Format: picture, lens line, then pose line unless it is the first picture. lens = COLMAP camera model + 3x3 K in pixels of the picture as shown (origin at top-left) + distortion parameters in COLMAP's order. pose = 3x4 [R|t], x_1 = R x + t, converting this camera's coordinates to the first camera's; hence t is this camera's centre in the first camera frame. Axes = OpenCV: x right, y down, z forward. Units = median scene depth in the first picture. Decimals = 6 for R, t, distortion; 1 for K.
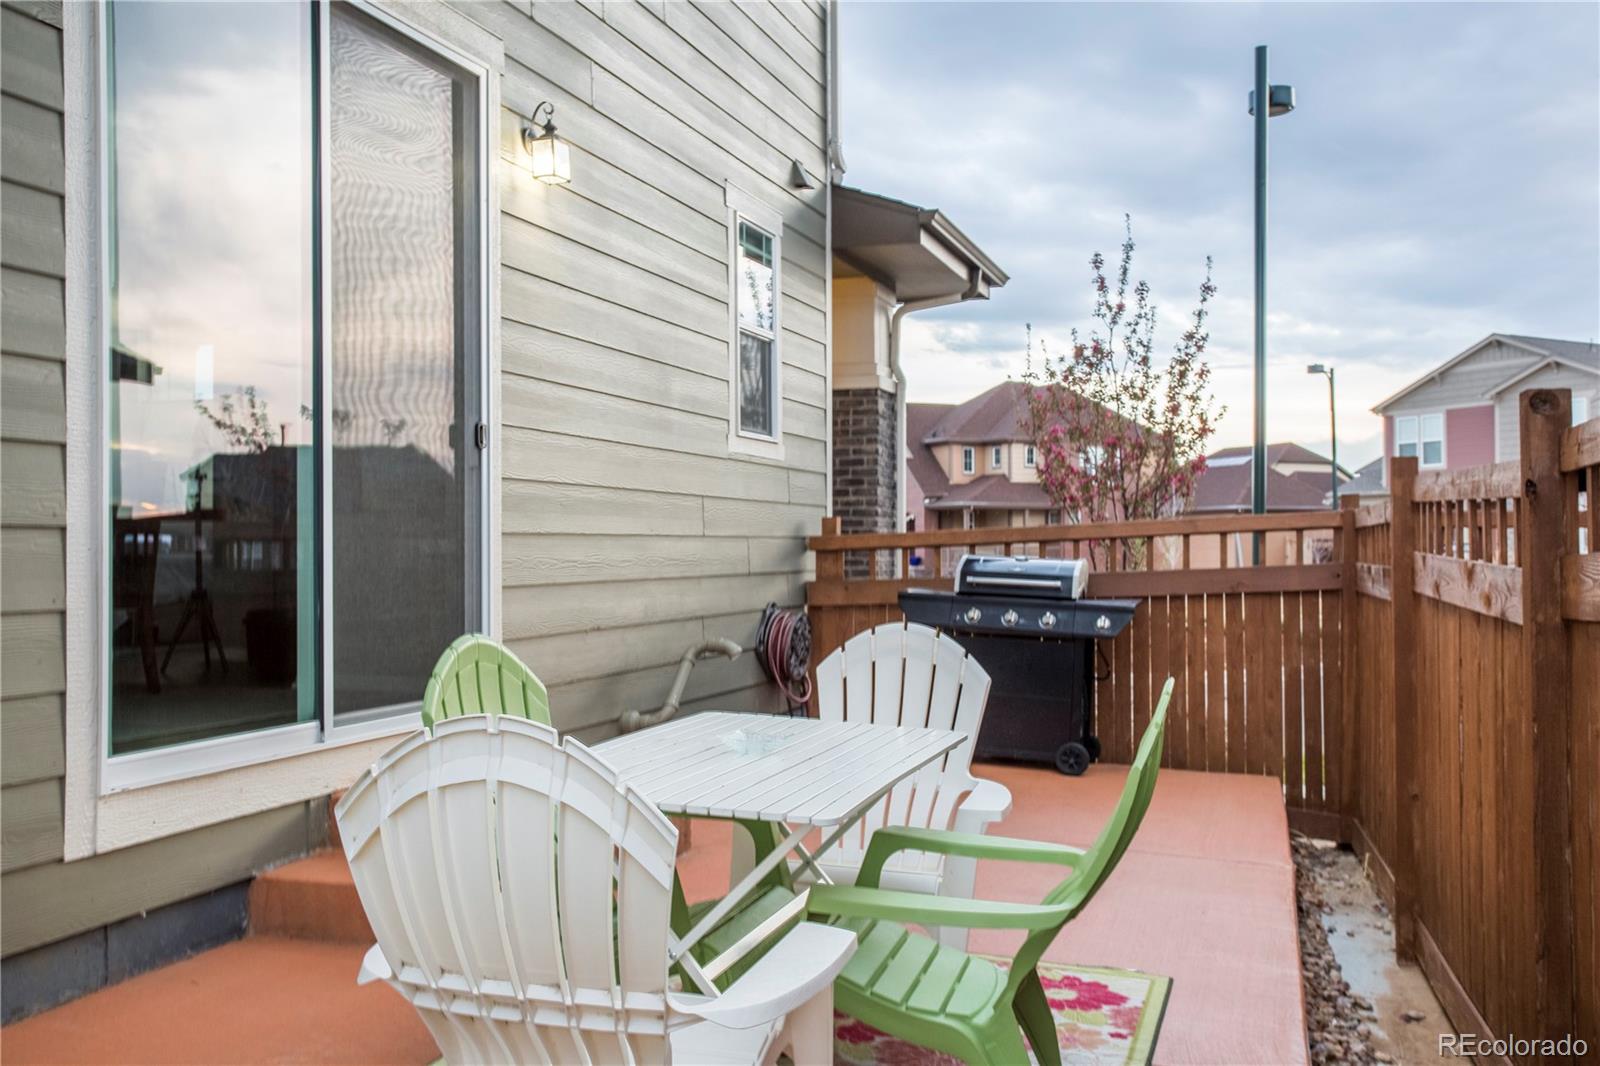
lens RADIAL K [[1495.1, 0, 805.0], [0, 1495.1, 526.0], [0, 0, 1]] dist [0.003275, 0.000000]
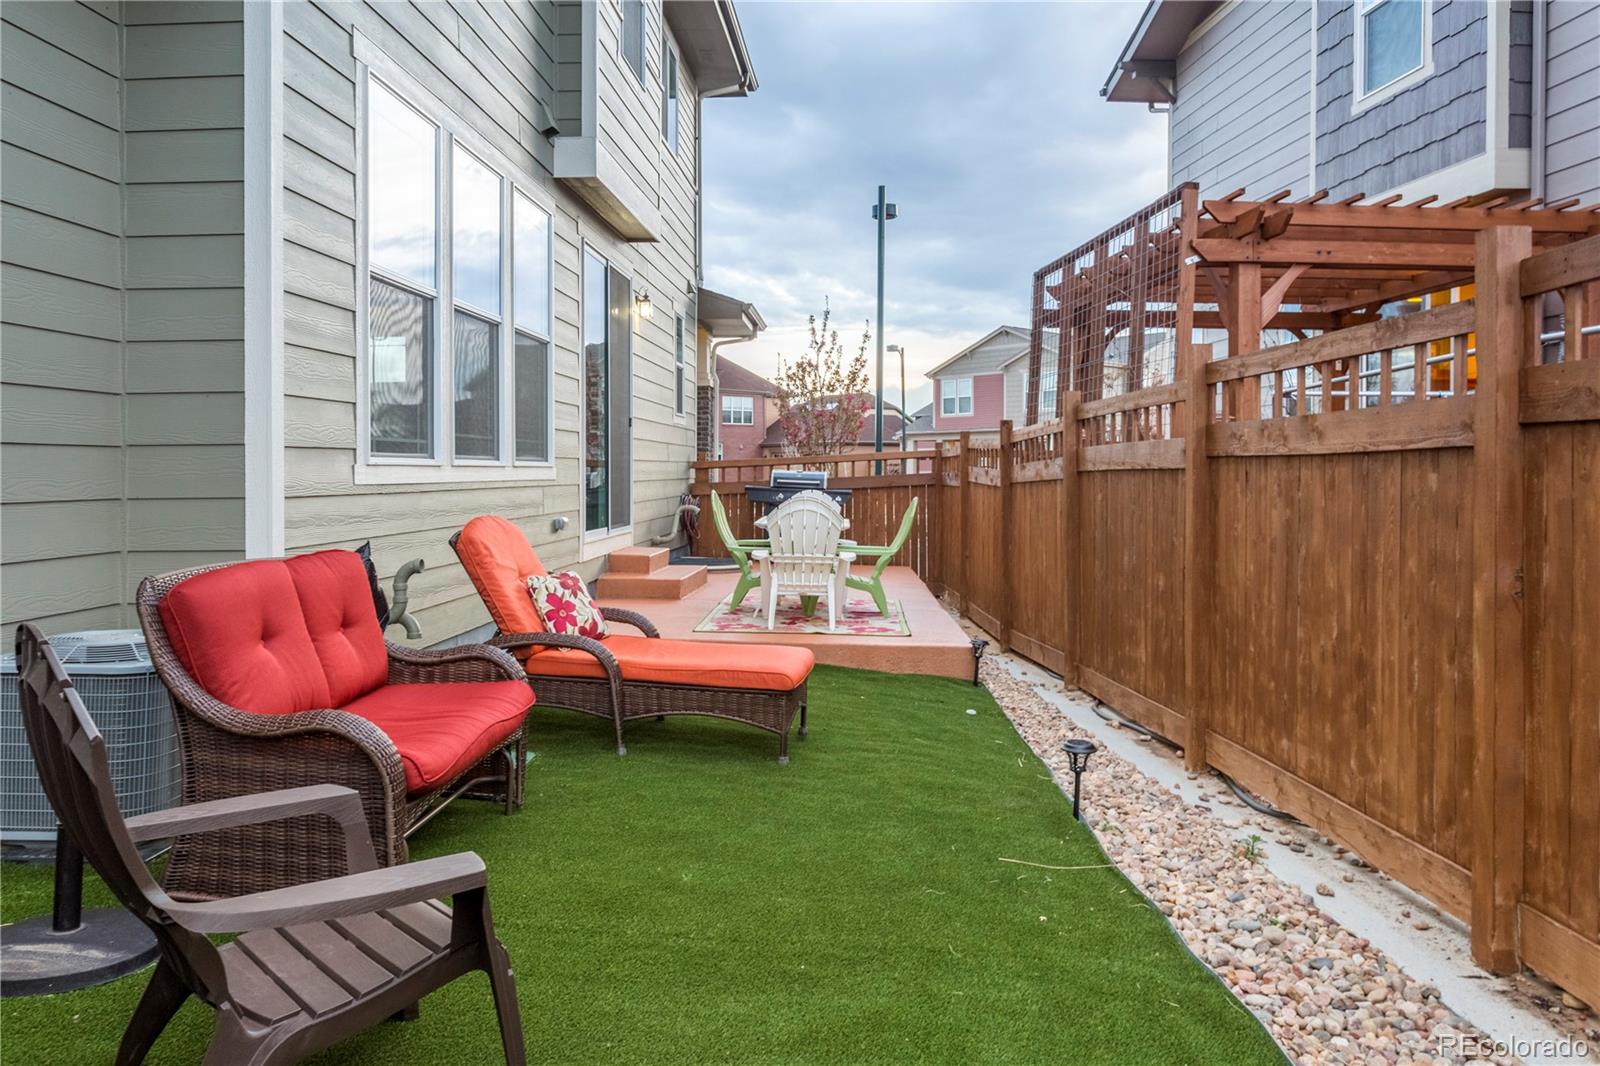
lens RADIAL K [[1194.6, 0, 794.3], [0, 1194.6, 536.5], [0, 0, 1]] dist [0.004094, 0.000305]
pose [[0.966981, -0.016934, 0.254286, -0.283178], [-0.000712, 0.997607, 0.069143, -0.003783], [-0.254848, -0.067041, 0.964654, -0.640426]]
